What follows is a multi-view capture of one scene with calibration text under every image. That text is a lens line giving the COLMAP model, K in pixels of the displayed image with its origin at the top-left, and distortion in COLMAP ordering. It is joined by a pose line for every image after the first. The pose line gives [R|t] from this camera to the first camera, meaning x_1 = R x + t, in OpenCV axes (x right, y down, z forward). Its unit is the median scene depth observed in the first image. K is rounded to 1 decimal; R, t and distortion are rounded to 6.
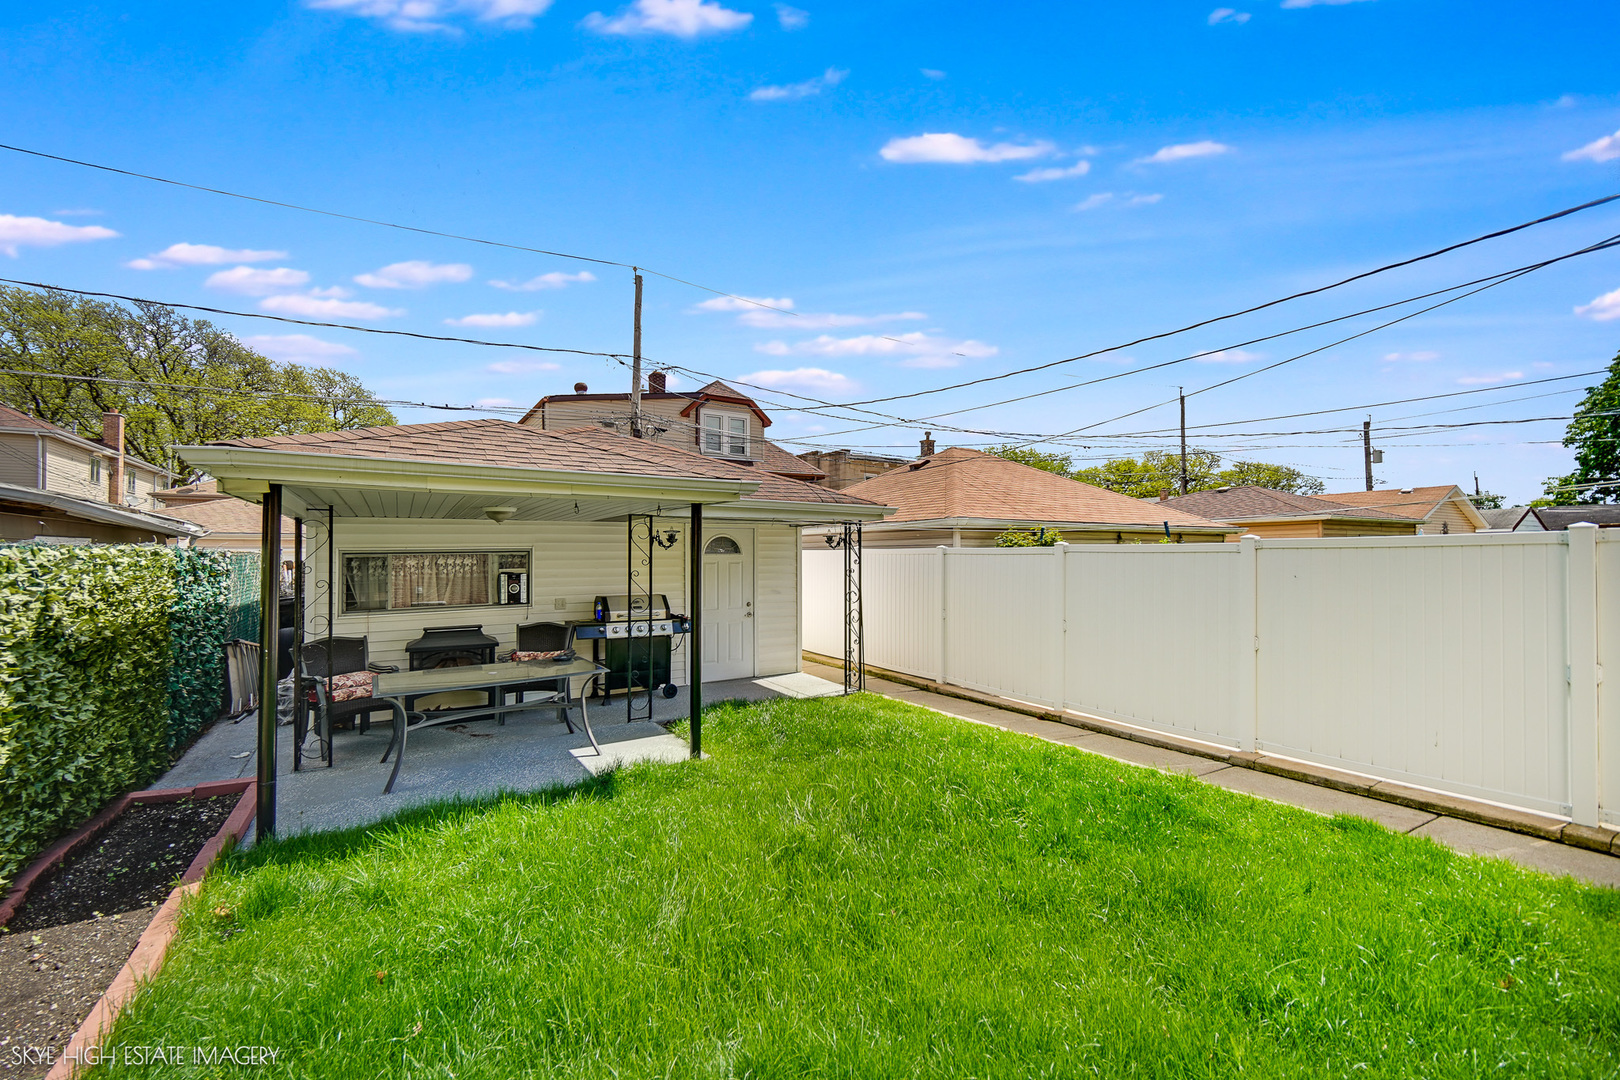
lens RADIAL K [[633.1, 0, 810.0], [0, 633.1, 540.0], [0, 0, 1]] dist [0.000493, -0.000075]
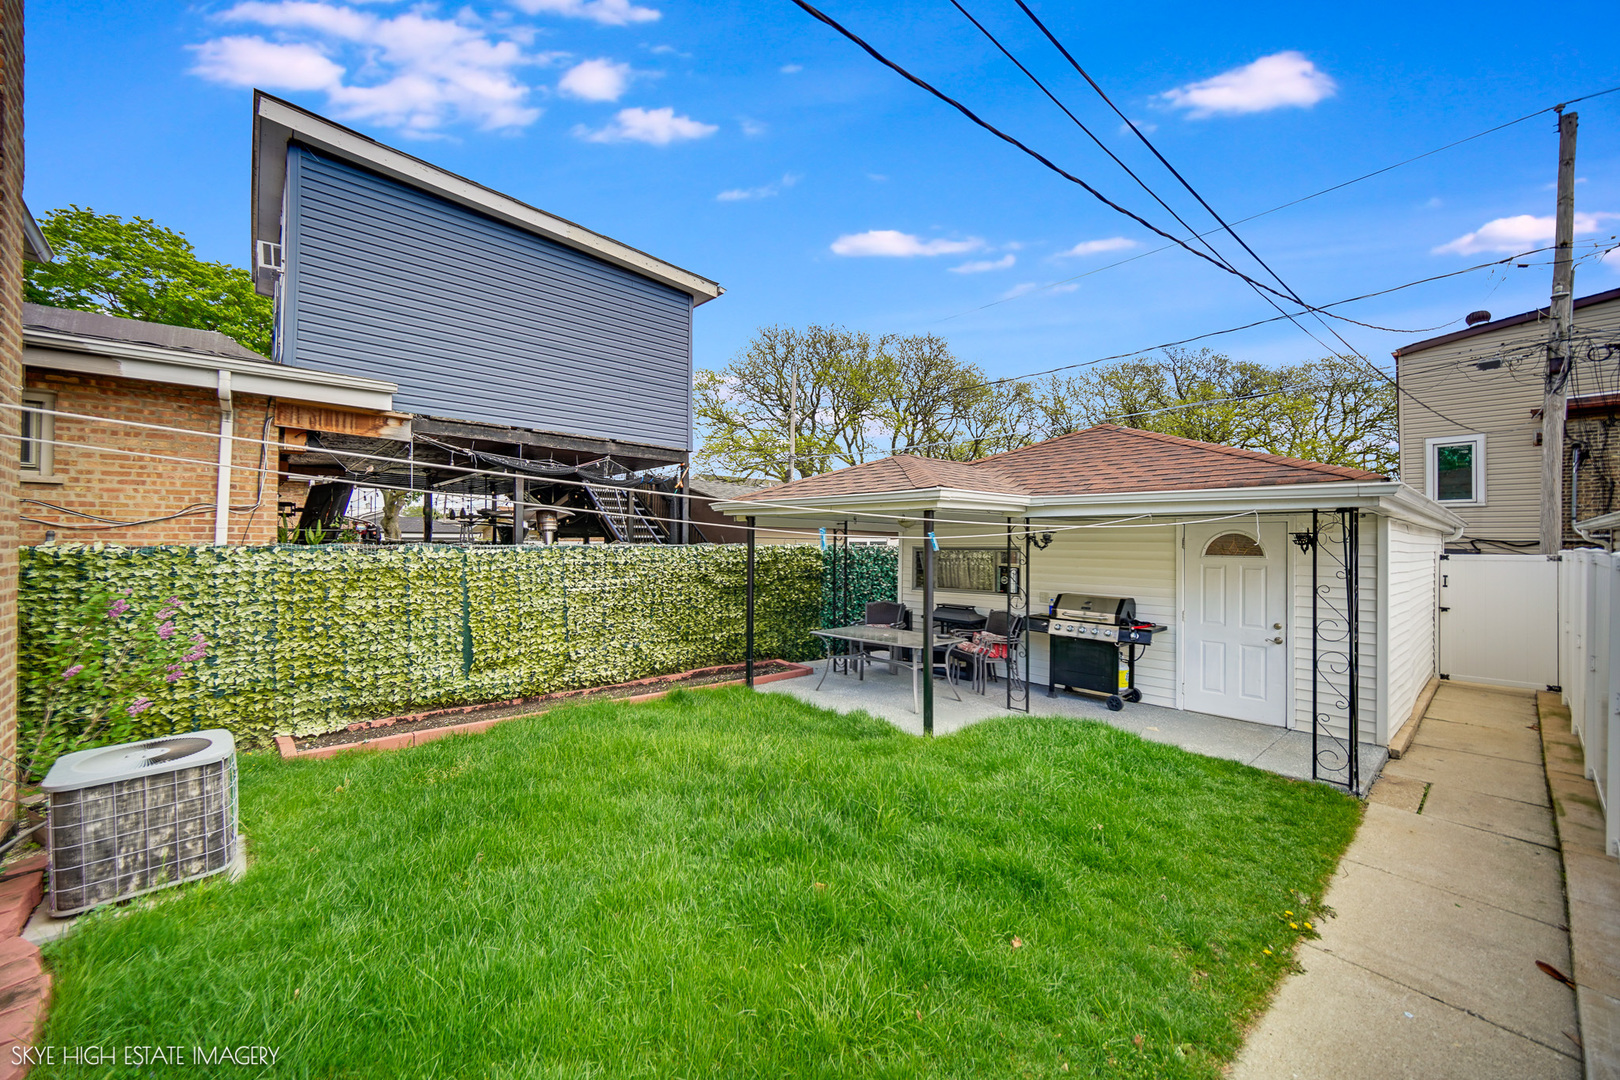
lens RADIAL K [[633.1, 0, 810.0], [0, 633.1, 540.0], [0, 0, 1]] dist [0.000493, -0.000075]
pose [[0.193570, 0.004665, -0.981075, 0.601015], [0.007474, 0.999953, 0.006229, -0.008410], [0.981058, -0.008538, 0.193526, 0.386955]]
